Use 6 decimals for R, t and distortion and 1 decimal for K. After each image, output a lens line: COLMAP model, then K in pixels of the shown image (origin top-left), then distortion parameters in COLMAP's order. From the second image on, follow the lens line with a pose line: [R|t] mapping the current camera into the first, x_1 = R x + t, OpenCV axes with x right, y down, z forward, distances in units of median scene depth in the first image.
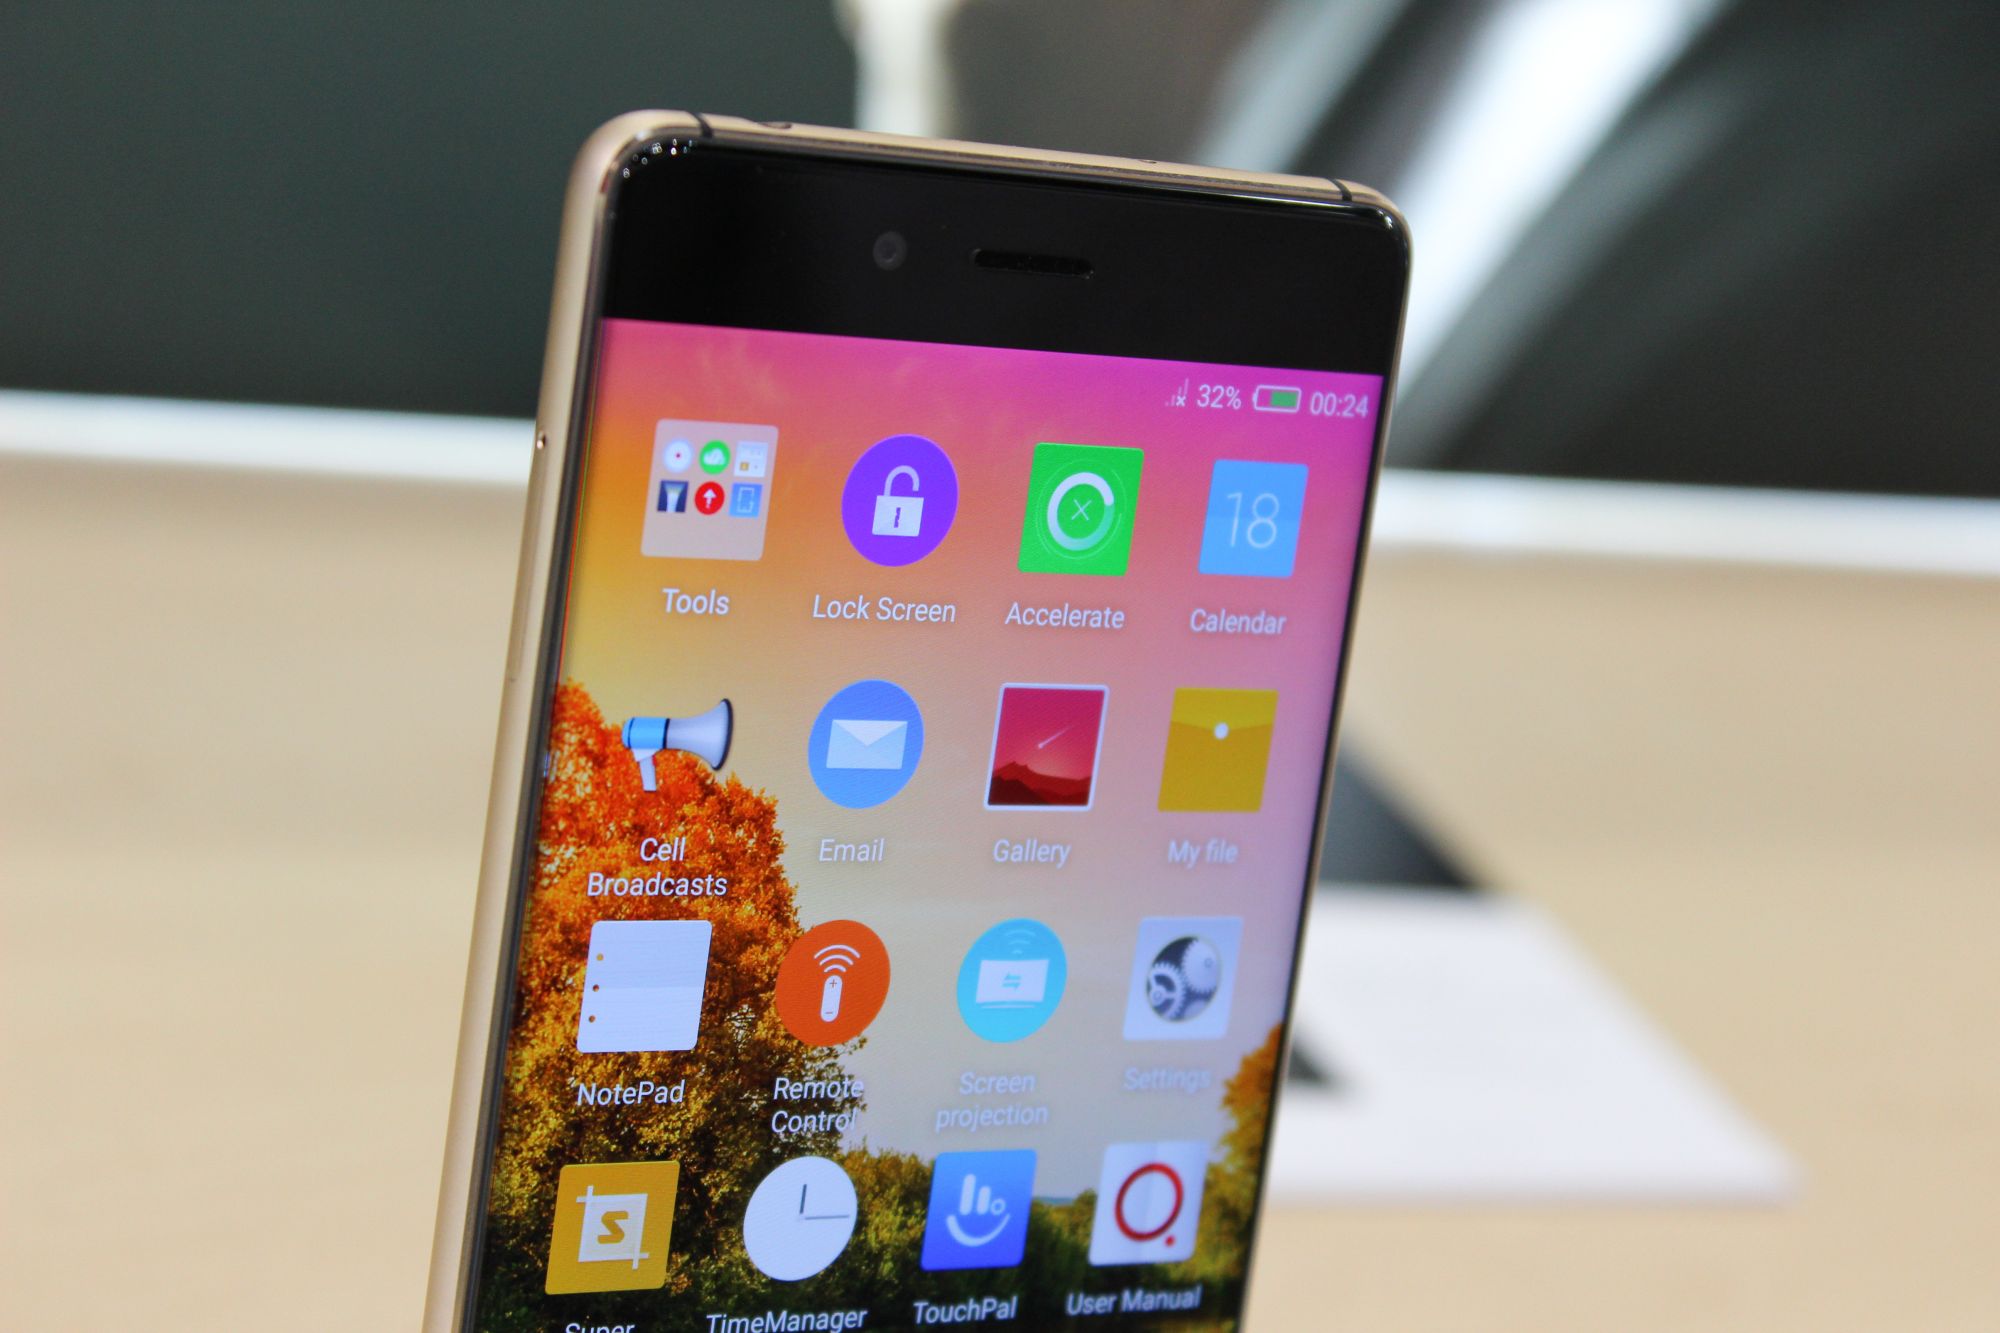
lens RADIAL K [[4672.8, 0, 999.6], [0, 4672.8, 671.1], [0, 0, 1]] dist [0.105123, 0.000000]
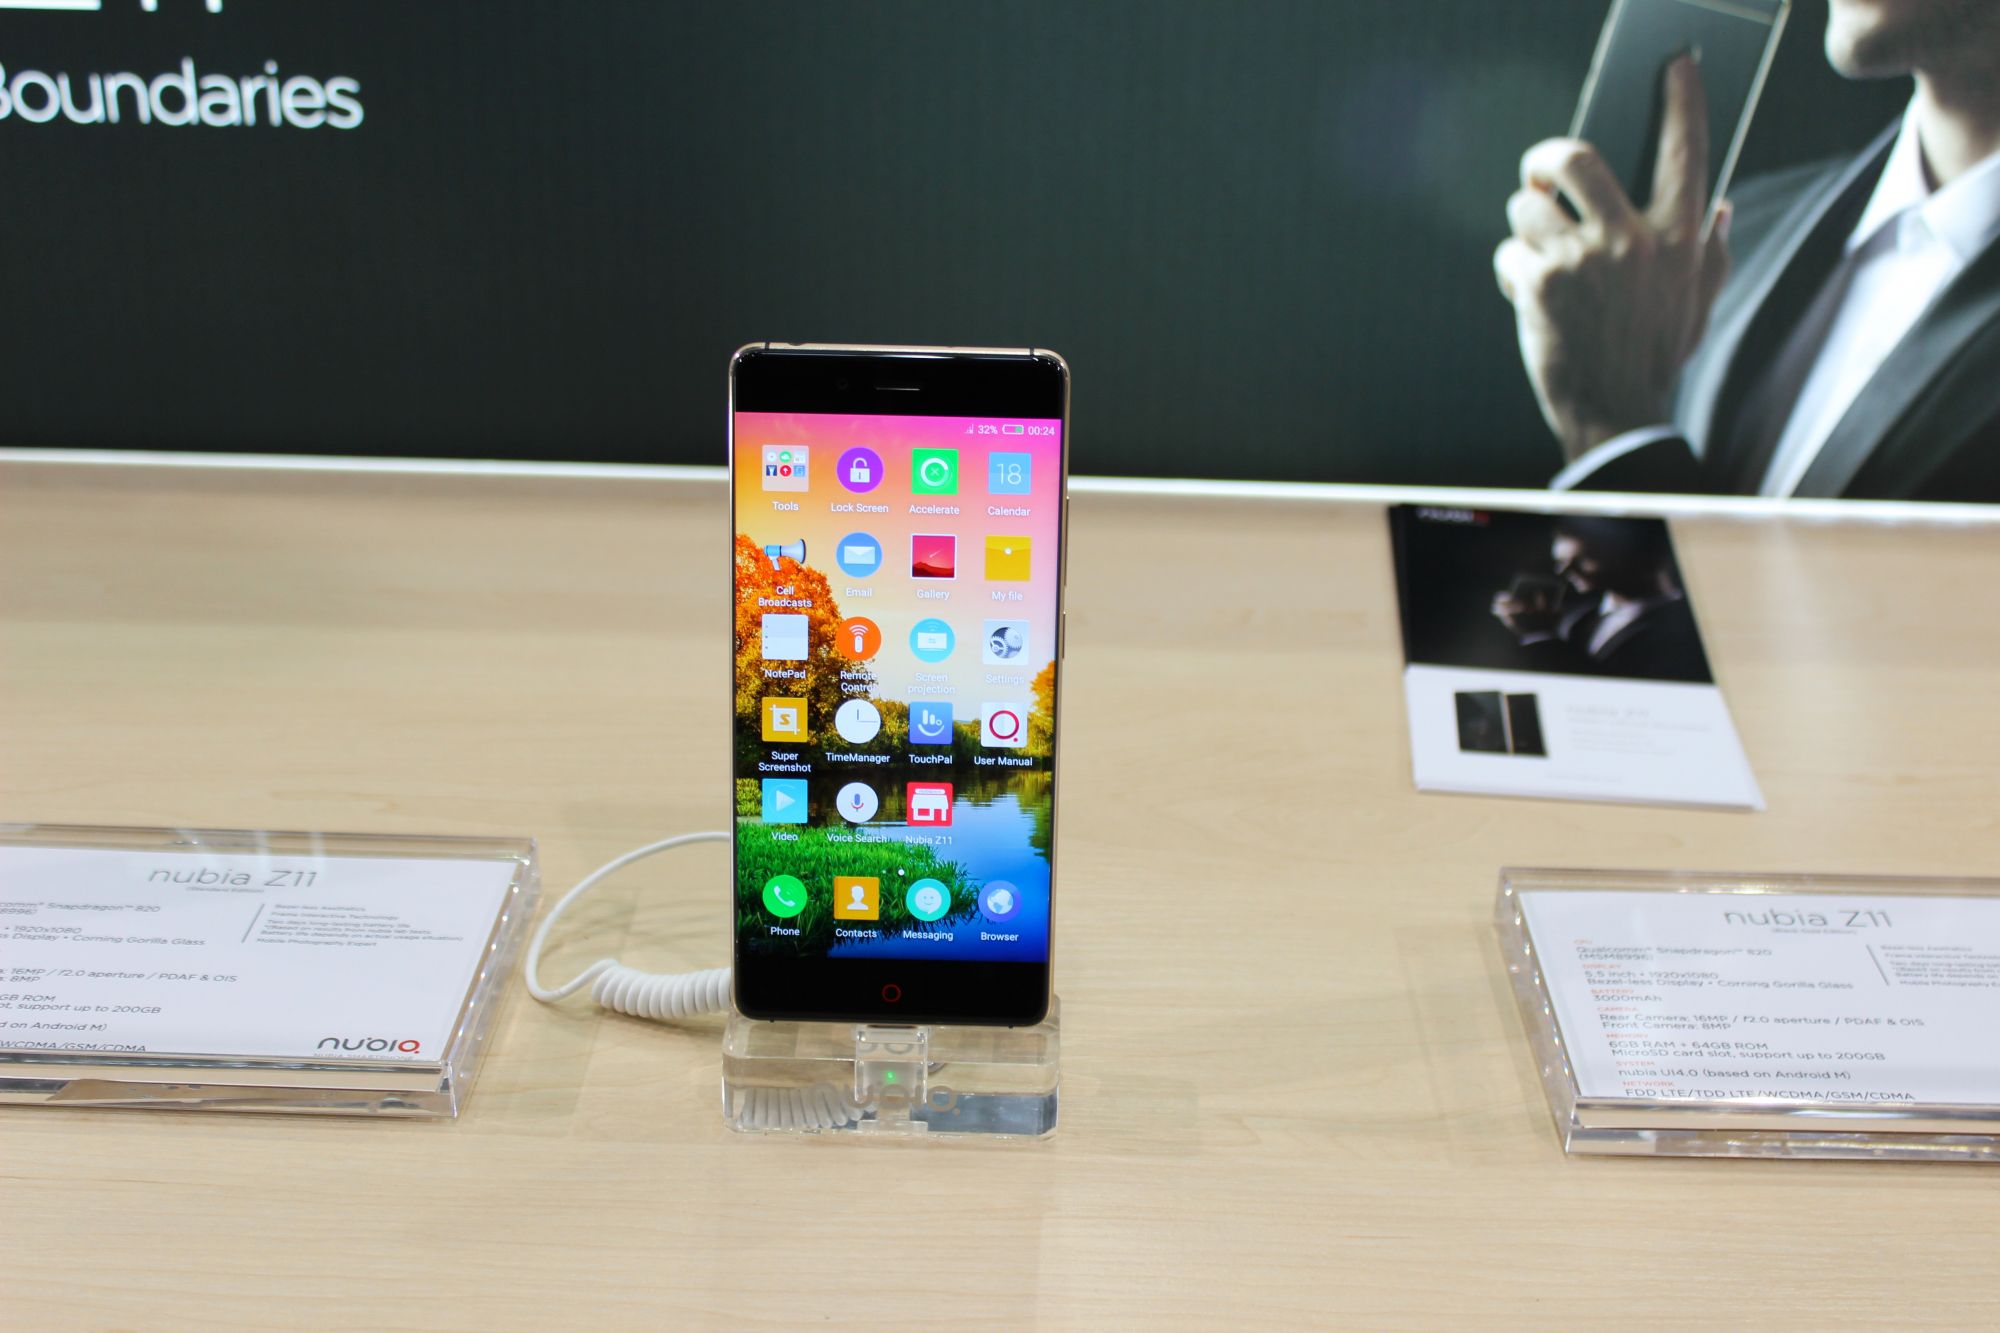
lens RADIAL K [[2600.5, 0, 992.9], [0, 2600.5, 674.8], [0, 0, 1]] dist [-0.042635, 0.000000]
pose [[0.833372, 0.002106, -0.552709, 0.921481], [-0.000665, 0.999996, 0.002807, 0.084424], [0.552713, -0.001971, 0.833369, -0.292761]]
